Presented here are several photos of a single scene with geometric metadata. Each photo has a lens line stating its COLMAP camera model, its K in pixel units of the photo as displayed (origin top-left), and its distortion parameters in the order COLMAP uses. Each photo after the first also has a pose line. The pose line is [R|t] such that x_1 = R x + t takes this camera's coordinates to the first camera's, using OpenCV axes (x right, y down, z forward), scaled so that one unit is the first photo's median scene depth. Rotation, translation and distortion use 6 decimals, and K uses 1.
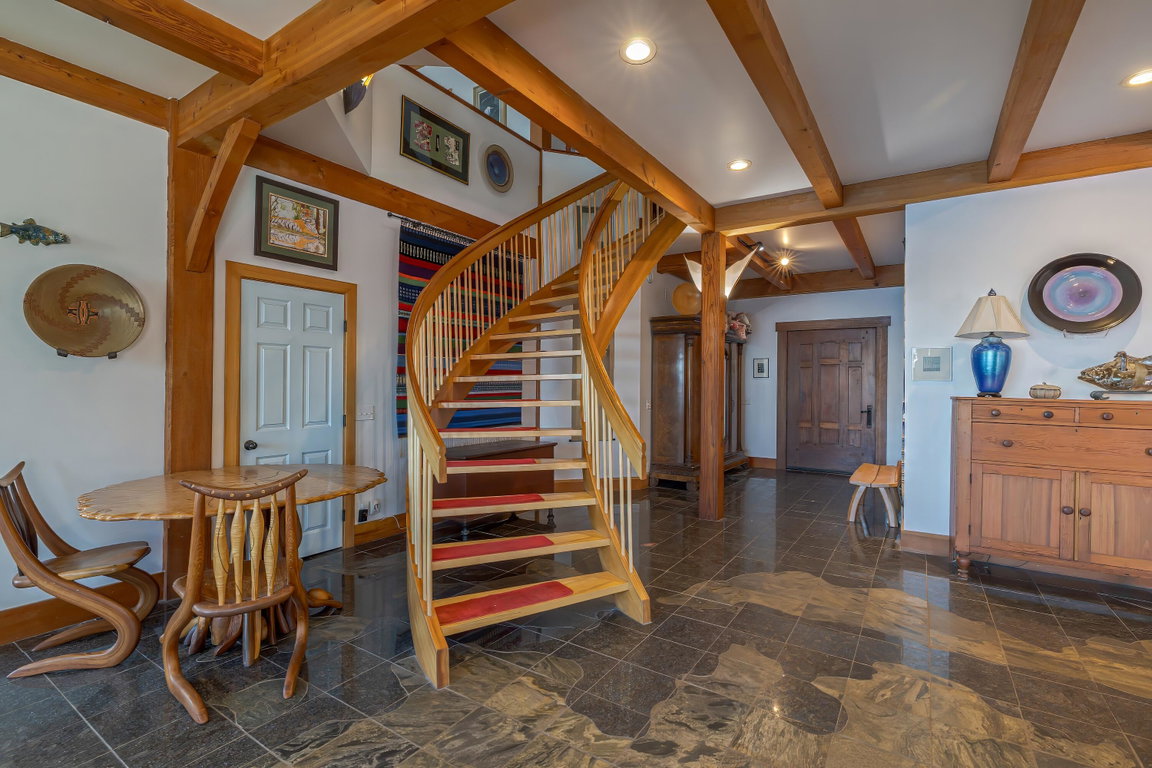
lens RADIAL K [[531.8, 0, 576.0], [0, 531.8, 384.0], [0, 0, 1]] dist [-0.000517, -0.000270]
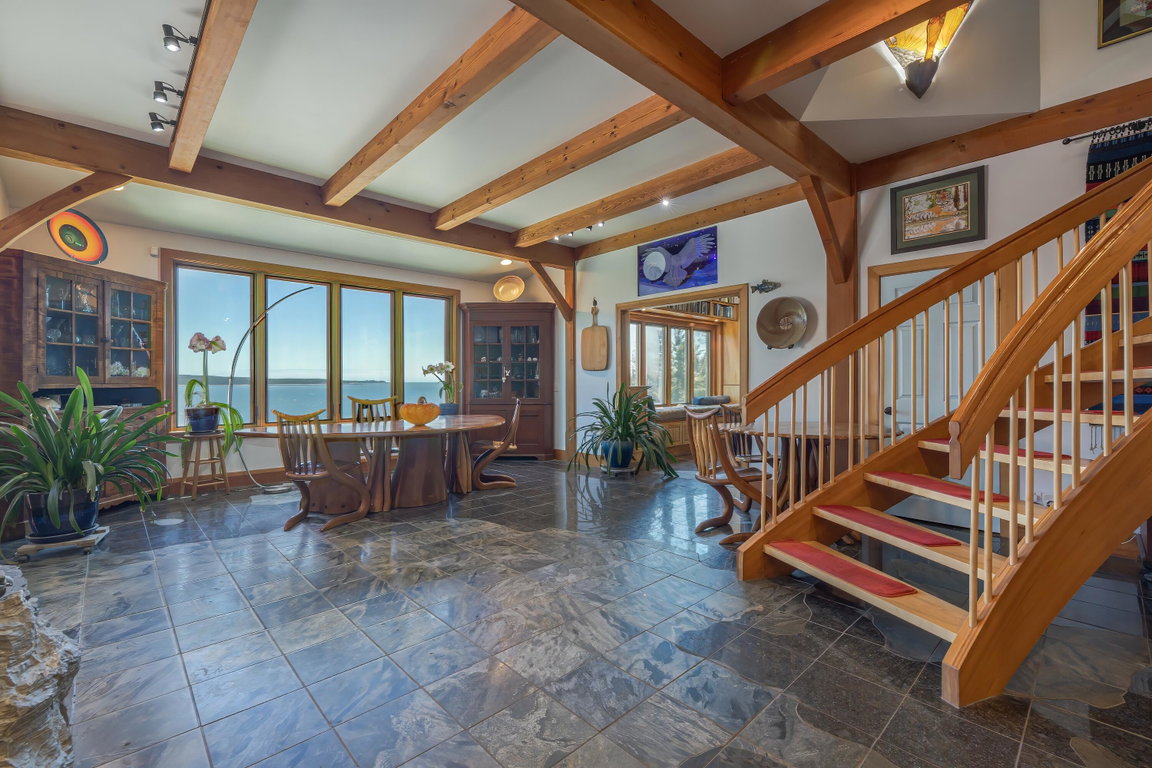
lens RADIAL K [[493.2, 0, 579.3], [0, 493.2, 380.1], [0, 0, 1]] dist [0.002119, 0.000050]
pose [[-0.234134, -0.009020, -0.972162, 0.682538], [0.000867, 0.999955, -0.009486, 0.056297], [0.972204, -0.003064, -0.234116, 0.590317]]
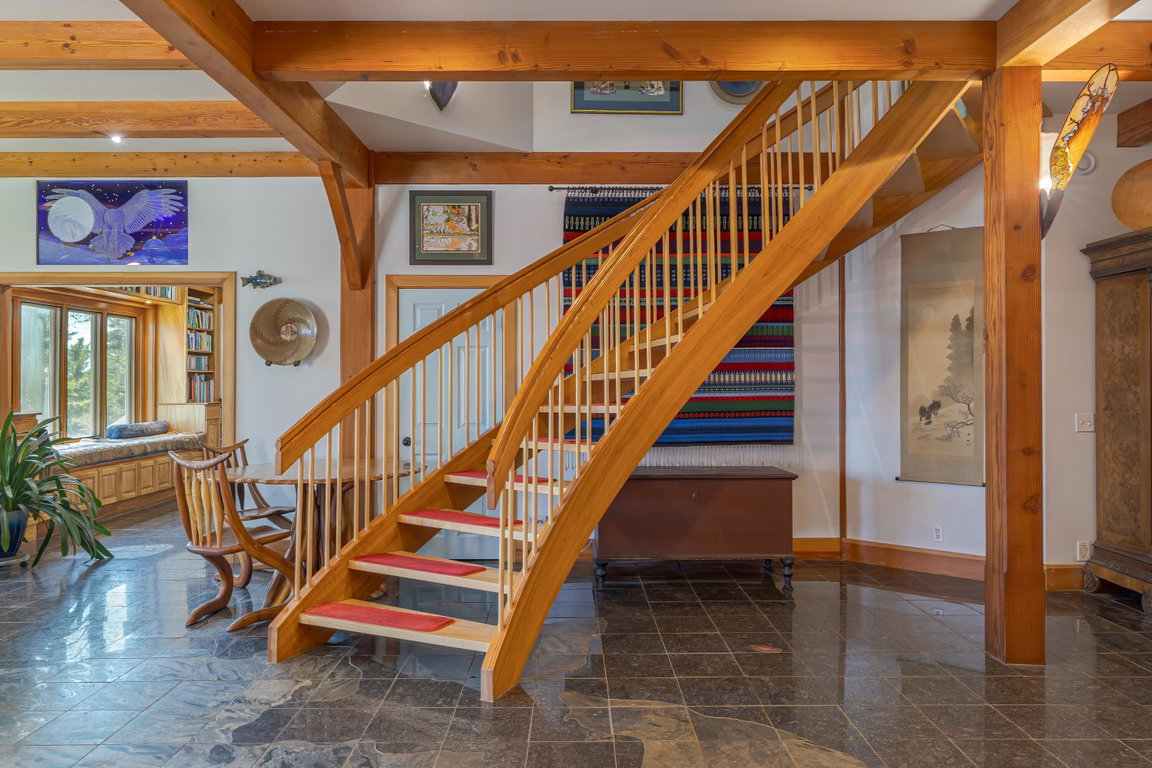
lens RADIAL K [[790.3, 0, 576.0], [0, 790.3, 384.0], [0, 0, 1]] dist [0.000553, -0.003425]
pose [[0.554401, -0.007776, -0.832213, 0.944773], [0.005128, 0.999969, -0.005927, 0.009564], [0.832234, -0.000981, 0.554424, 0.407096]]
